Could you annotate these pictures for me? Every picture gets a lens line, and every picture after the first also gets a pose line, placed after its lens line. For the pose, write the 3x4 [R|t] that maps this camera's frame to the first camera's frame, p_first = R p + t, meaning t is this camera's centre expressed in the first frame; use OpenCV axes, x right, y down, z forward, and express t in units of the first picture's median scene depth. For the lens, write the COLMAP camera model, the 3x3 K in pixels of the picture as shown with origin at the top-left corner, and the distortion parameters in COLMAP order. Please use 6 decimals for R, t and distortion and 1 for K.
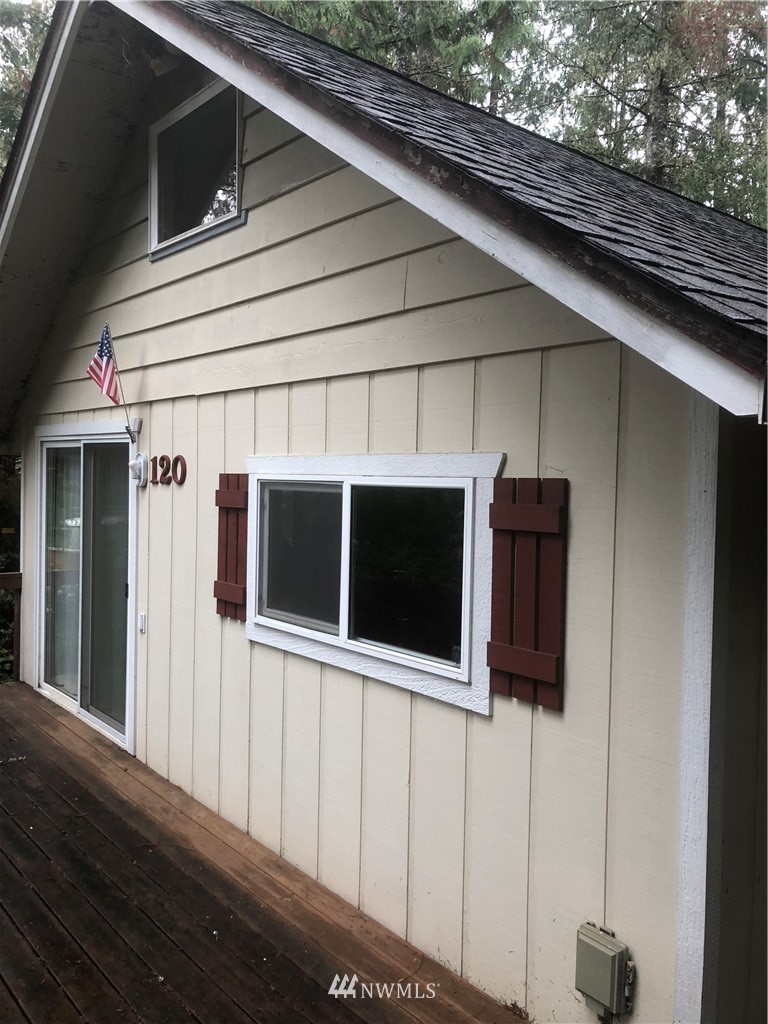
lens RADIAL K [[828.2, 0, 383.0], [0, 828.2, 508.5], [0, 0, 1]] dist [0.037437, -0.035435]
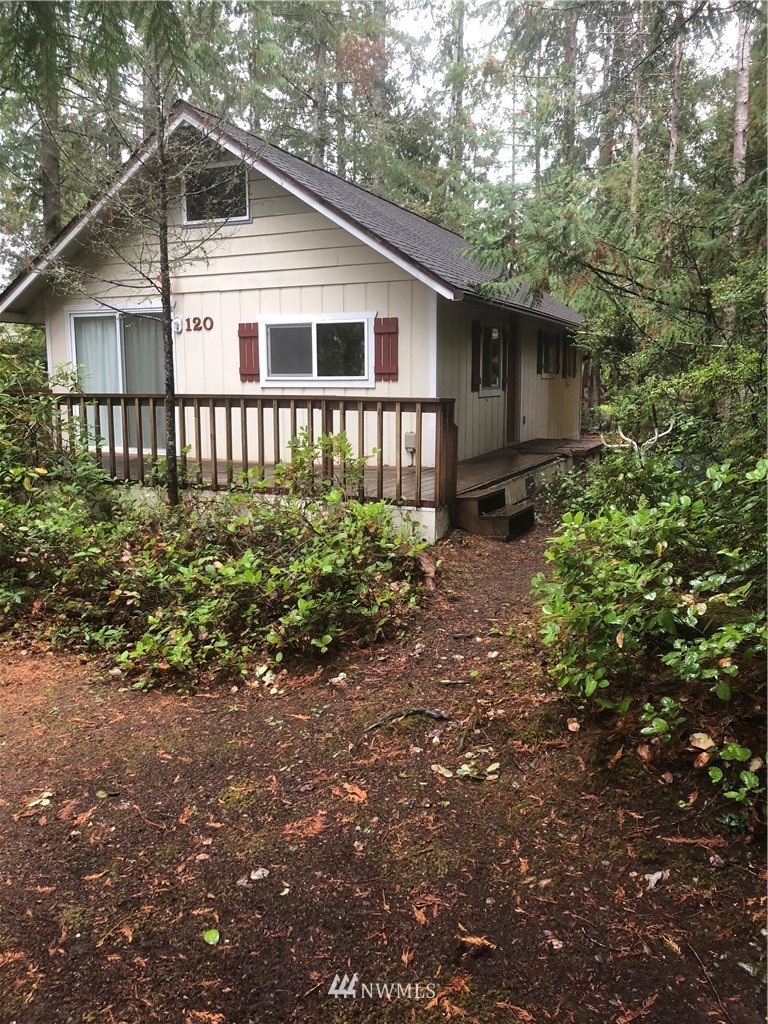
lens RADIAL K [[828.2, 0, 382.8], [0, 828.2, 511.7], [0, 0, 1]] dist [0.037437, -0.035435]
pose [[0.897045, -0.088260, 0.433037, -1.056249], [0.037035, 0.991421, 0.125348, 0.248858], [-0.440386, -0.096405, 0.892618, -1.650078]]
